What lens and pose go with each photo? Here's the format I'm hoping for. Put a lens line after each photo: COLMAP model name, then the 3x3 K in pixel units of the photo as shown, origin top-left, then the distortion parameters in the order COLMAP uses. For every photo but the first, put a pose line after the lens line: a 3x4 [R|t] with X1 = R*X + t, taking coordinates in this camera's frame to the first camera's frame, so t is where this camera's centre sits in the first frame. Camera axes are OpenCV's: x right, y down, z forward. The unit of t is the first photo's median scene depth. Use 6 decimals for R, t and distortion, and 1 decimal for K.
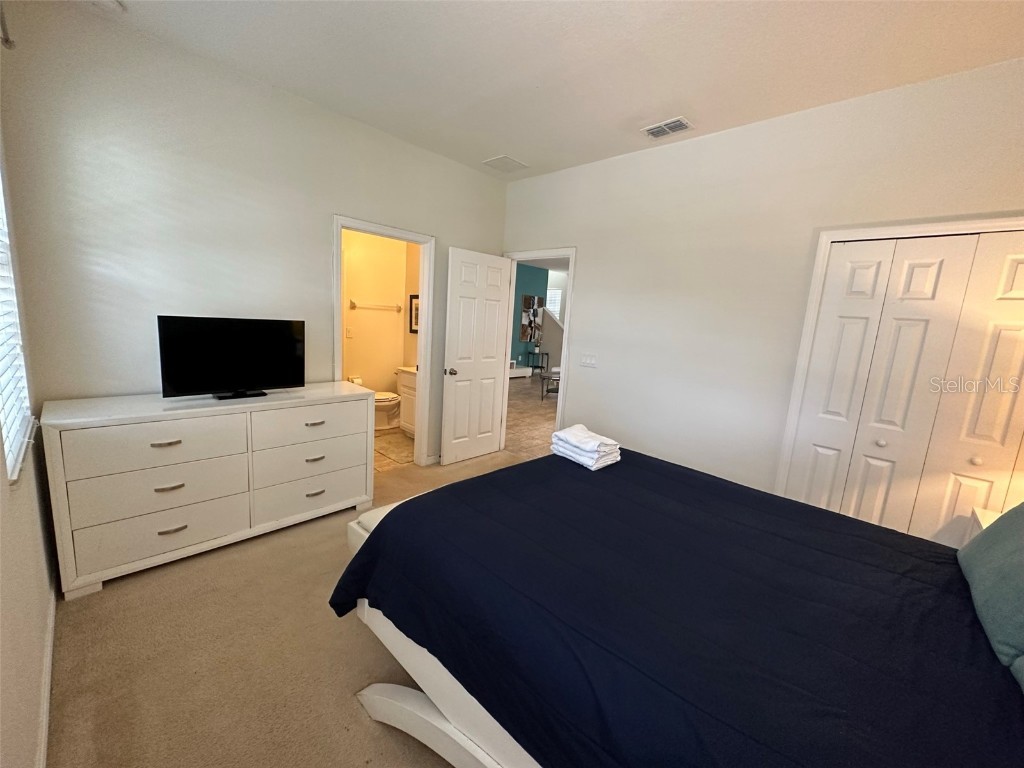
lens RADIAL K [[408.4, 0, 511.3], [0, 408.4, 383.7], [0, 0, 1]] dist [-0.003099, 0.000309]
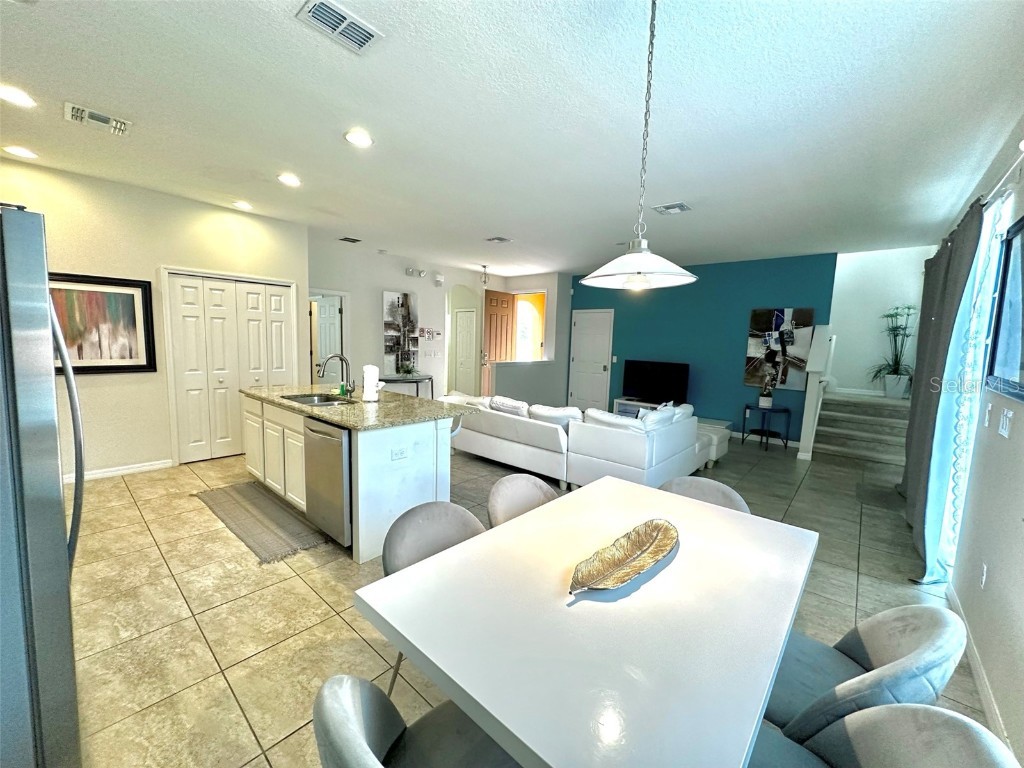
lens RADIAL K [[408.4, 0, 511.3], [0, 408.4, 383.7], [0, 0, 1]] dist [-0.003099, 0.000309]
pose [[0.049994, 0.043177, -0.997816, 0.600009], [-0.191234, 0.980994, 0.032867, -0.058458], [0.980270, 0.189173, 0.057300, 0.615119]]
